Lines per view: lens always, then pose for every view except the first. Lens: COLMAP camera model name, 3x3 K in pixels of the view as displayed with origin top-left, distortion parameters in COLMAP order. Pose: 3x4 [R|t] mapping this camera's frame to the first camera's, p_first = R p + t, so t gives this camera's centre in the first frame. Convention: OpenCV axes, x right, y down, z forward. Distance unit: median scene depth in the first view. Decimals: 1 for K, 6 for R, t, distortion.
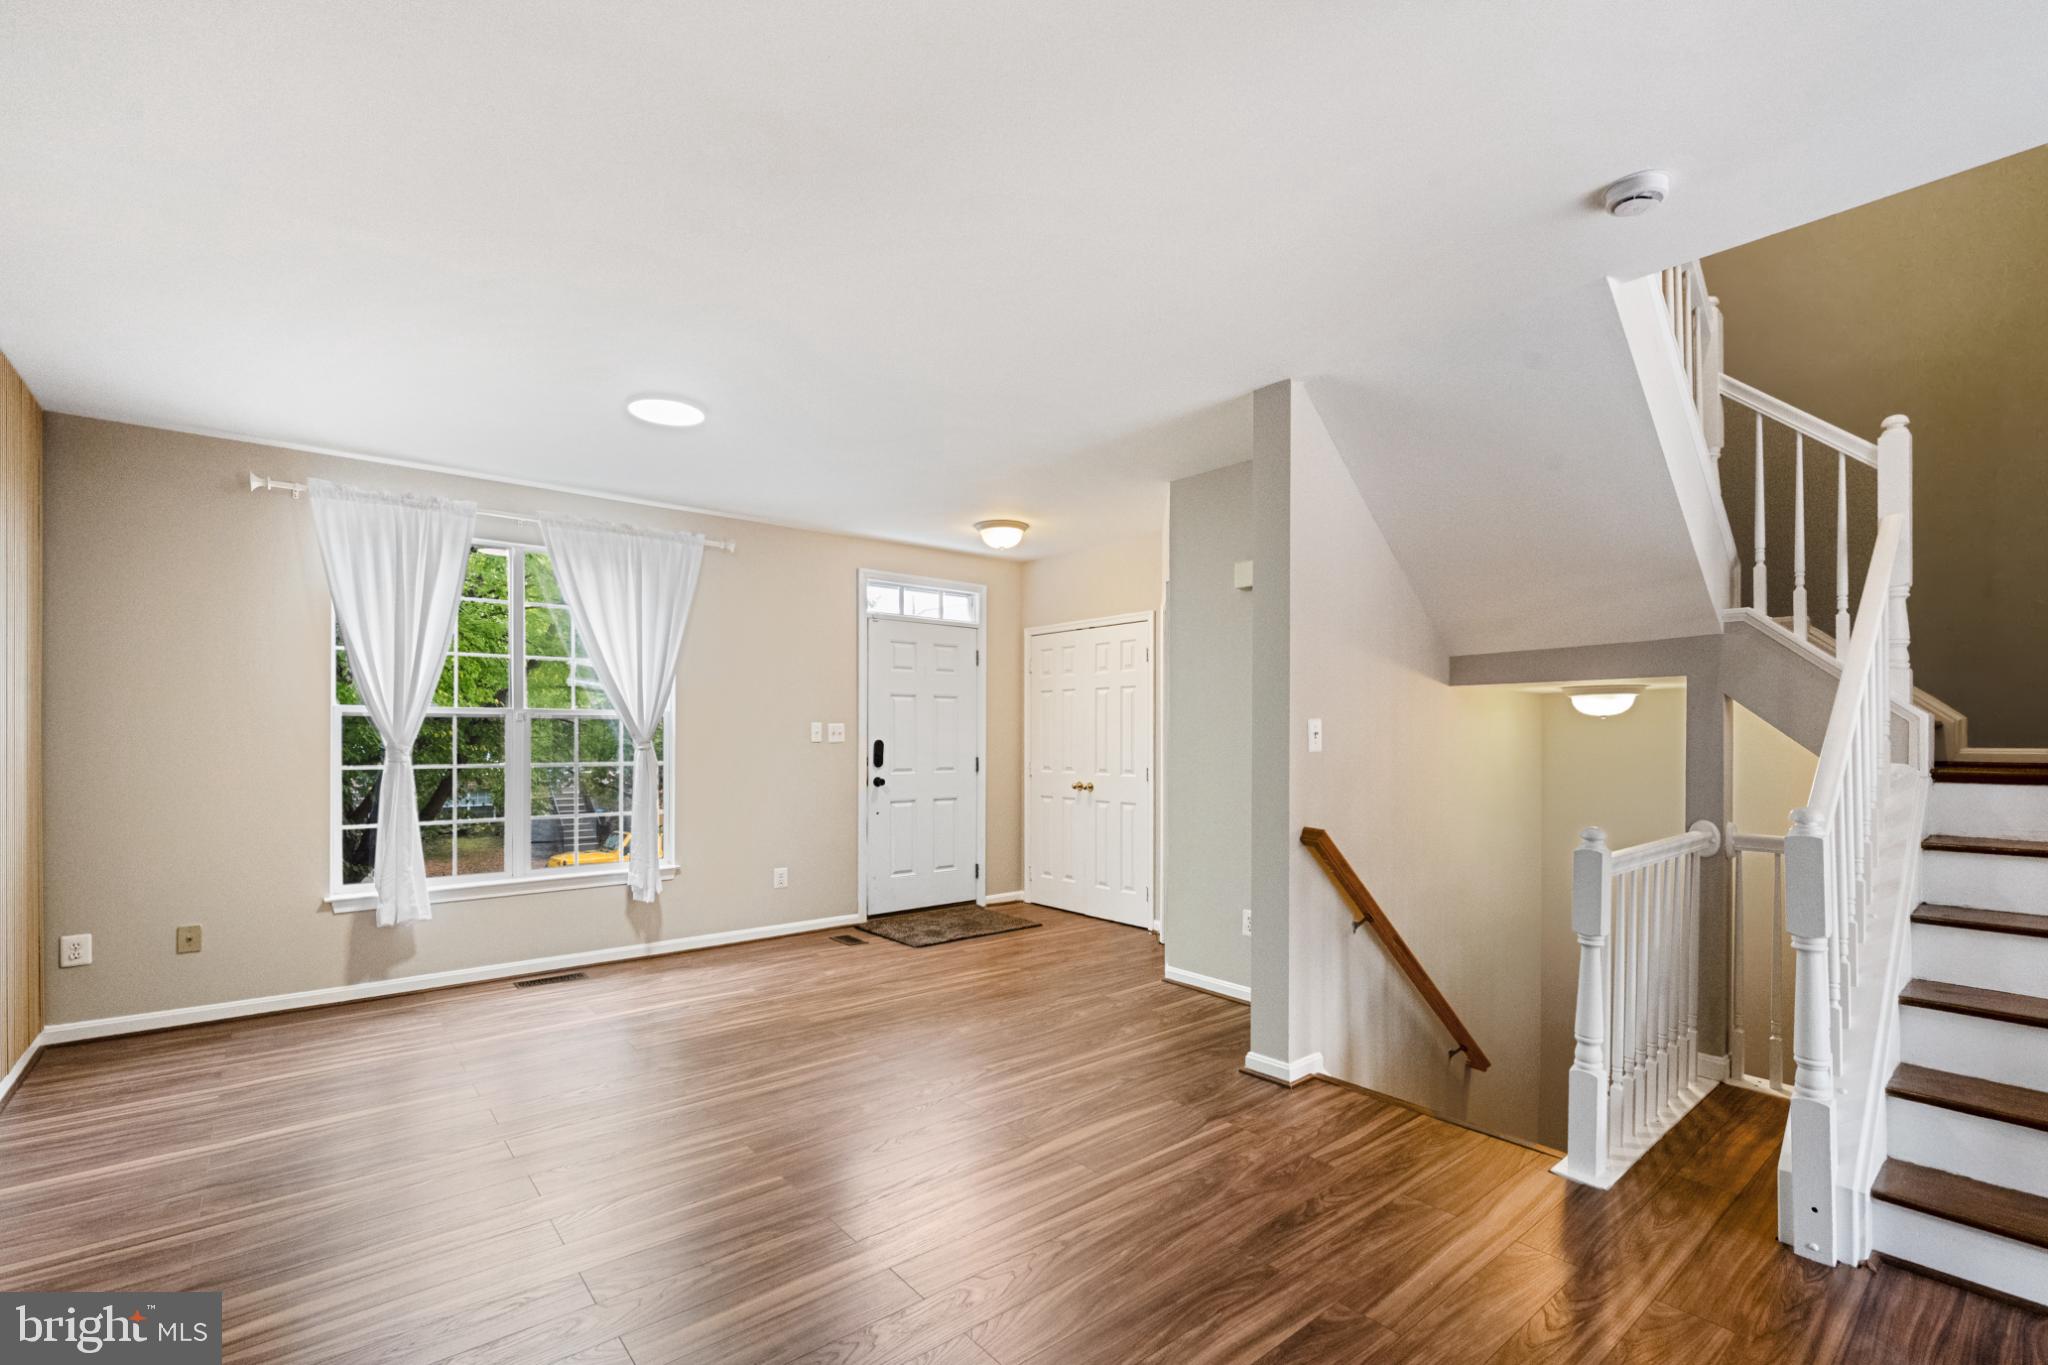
lens RADIAL K [[888.4, 0, 1022.4], [0, 888.4, 742.7], [0, 0, 1]] dist [0.002314, -0.000913]
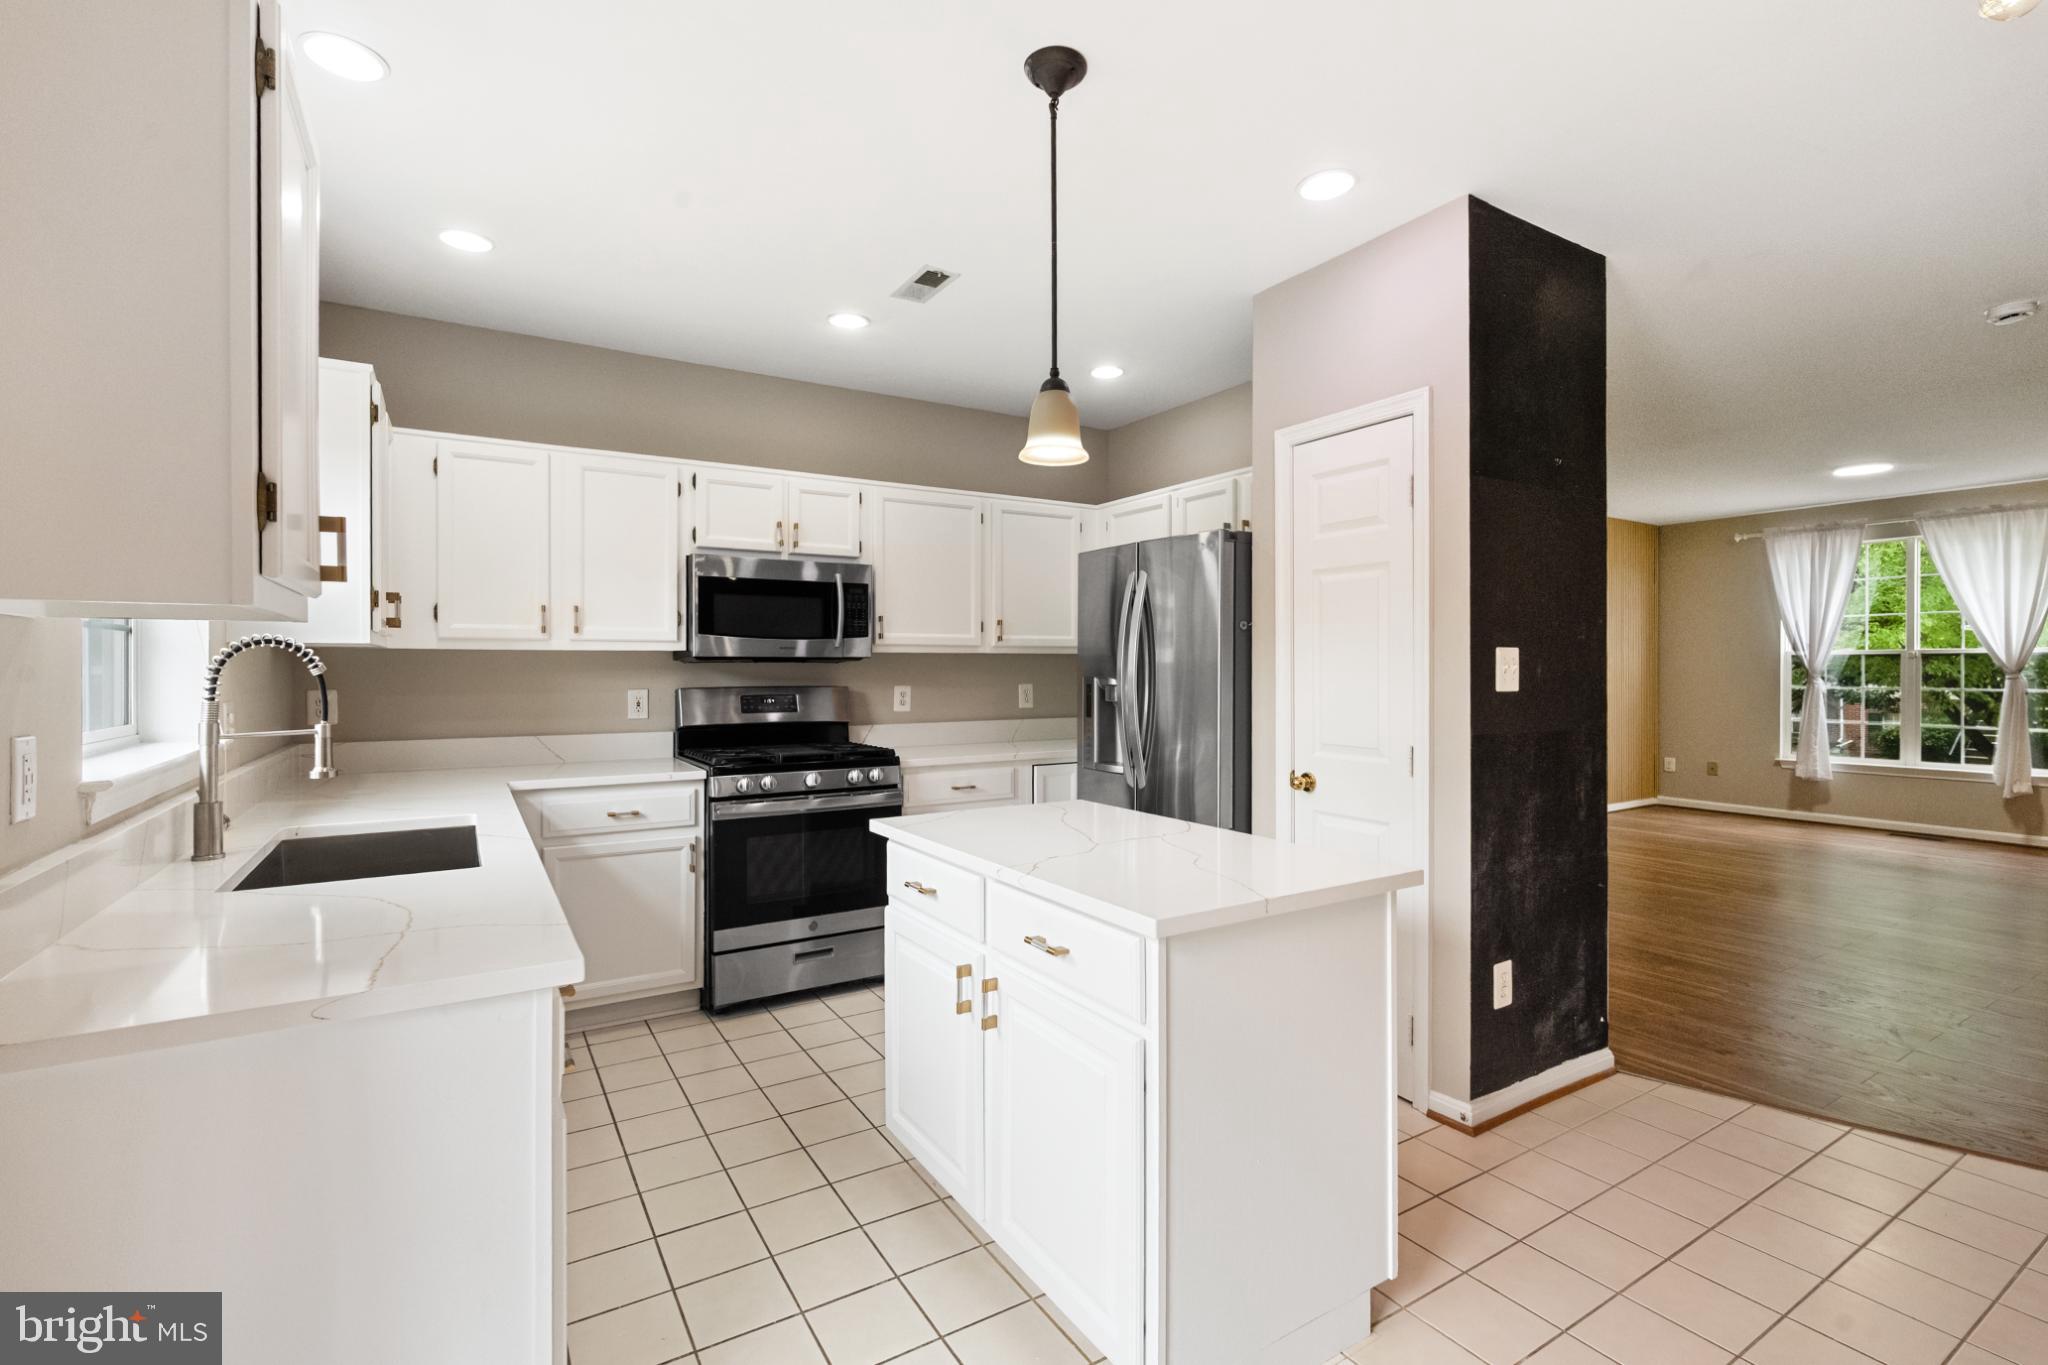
lens RADIAL K [[929.6, 0, 1024.8], [0, 929.6, 674.3], [0, 0, 1]] dist [-0.004236, 0.000069]
pose [[-0.154126, 0.003341, -0.988046, 1.227326], [-0.005486, 0.999976, 0.004237, 0.004426], [0.988036, 0.006073, -0.154104, -0.203612]]
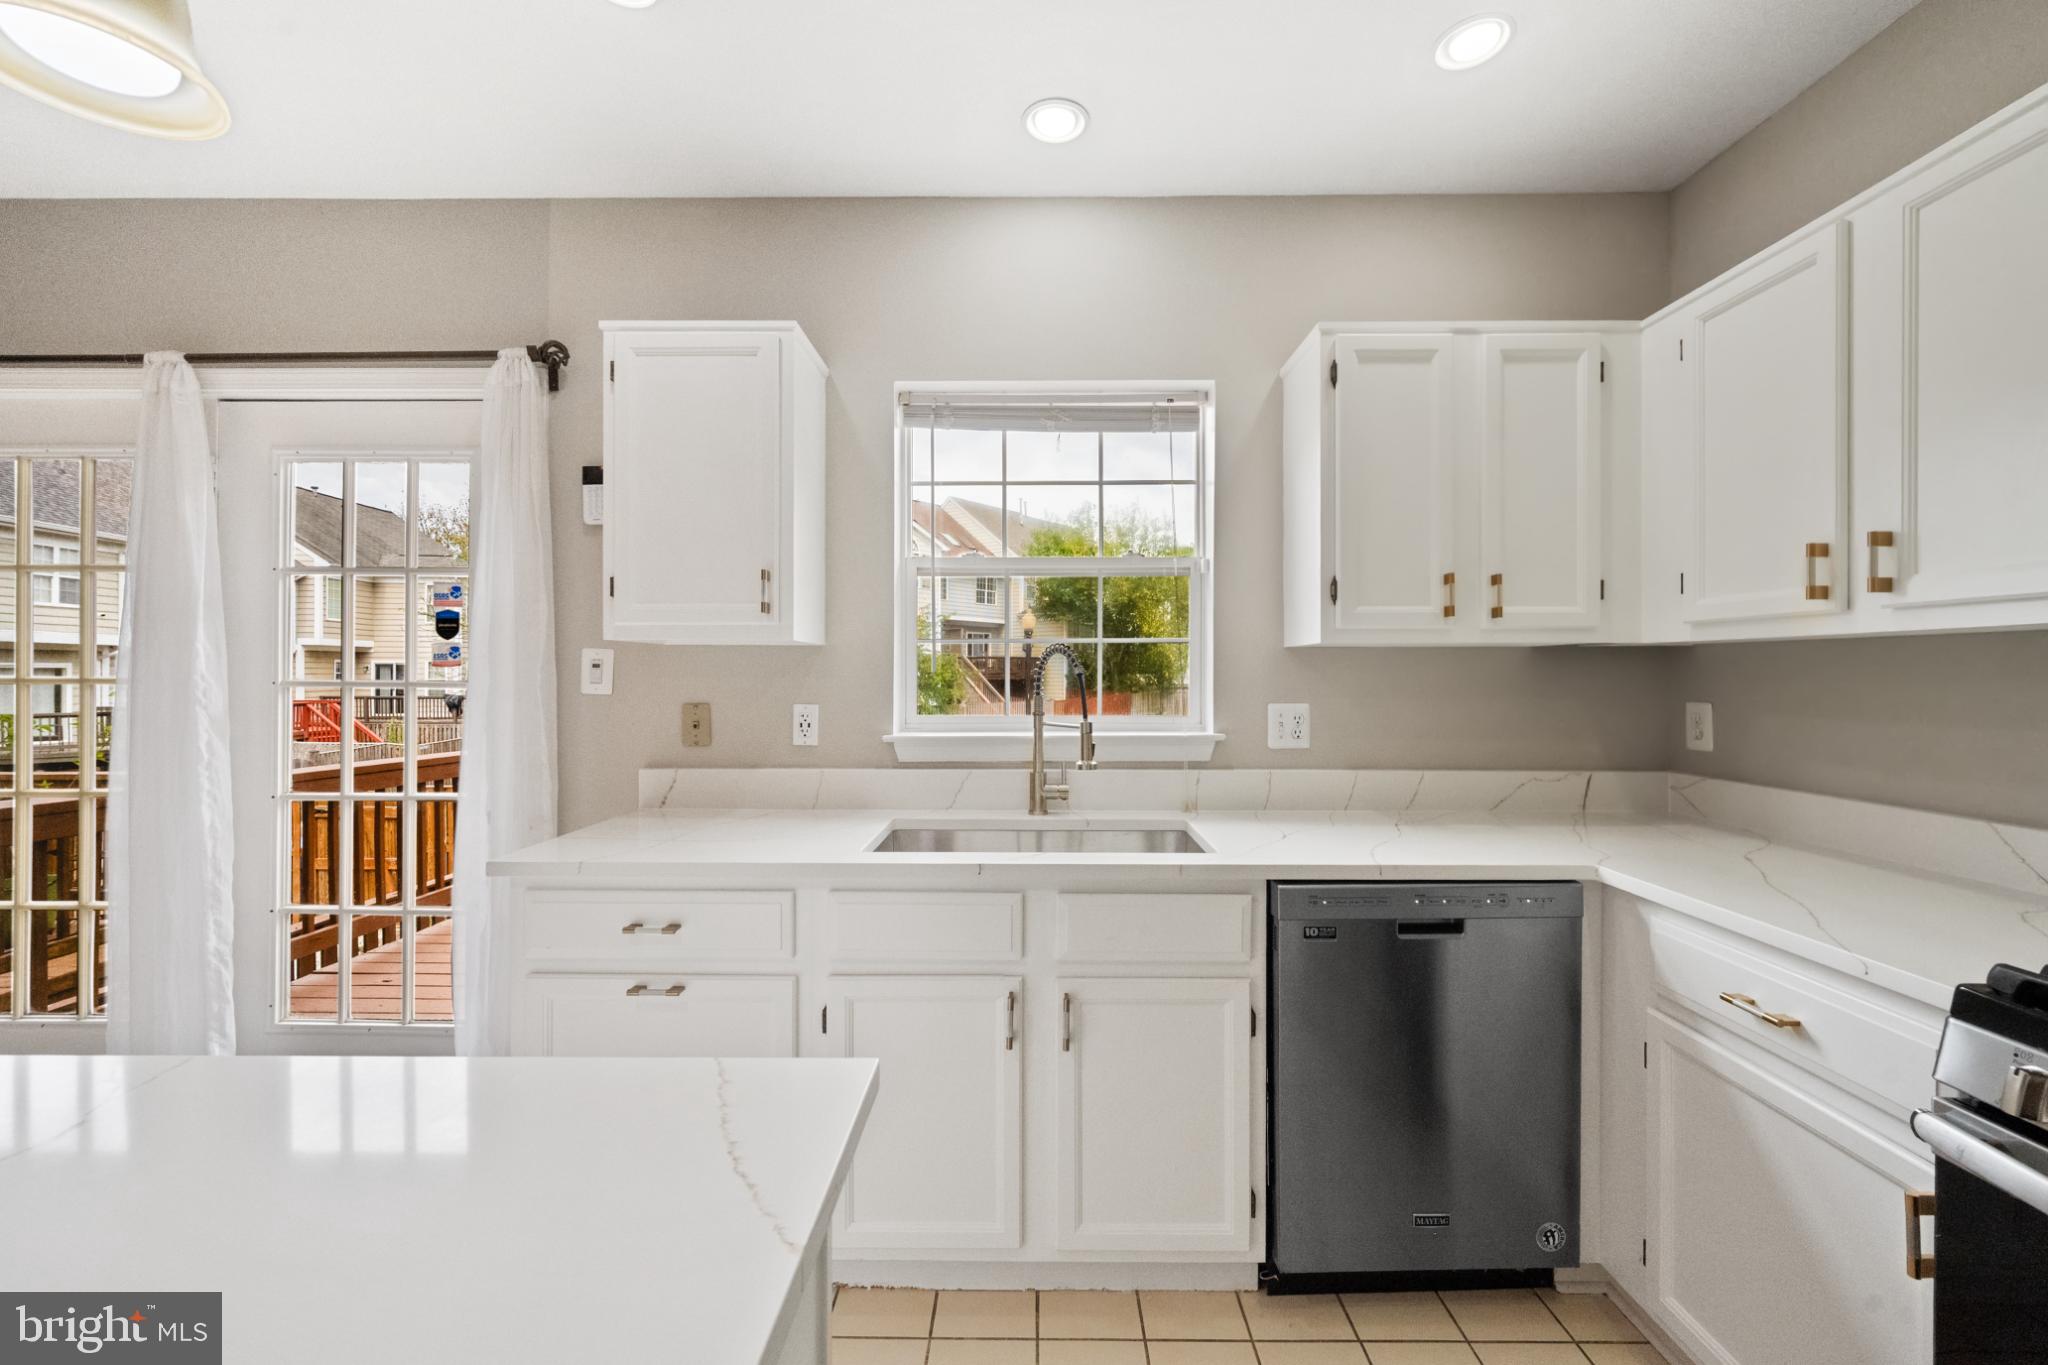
lens RADIAL K [[797.1, 0, 1026.7], [0, 797.1, 674.8], [0, 0, 1]] dist [-0.001520, -0.000066]
pose [[-0.766326, -0.007264, 0.642411, 0.548360], [-0.001921, 0.999958, 0.009015, 0.003401], [-0.642449, 0.005674, -0.766307, -0.266883]]
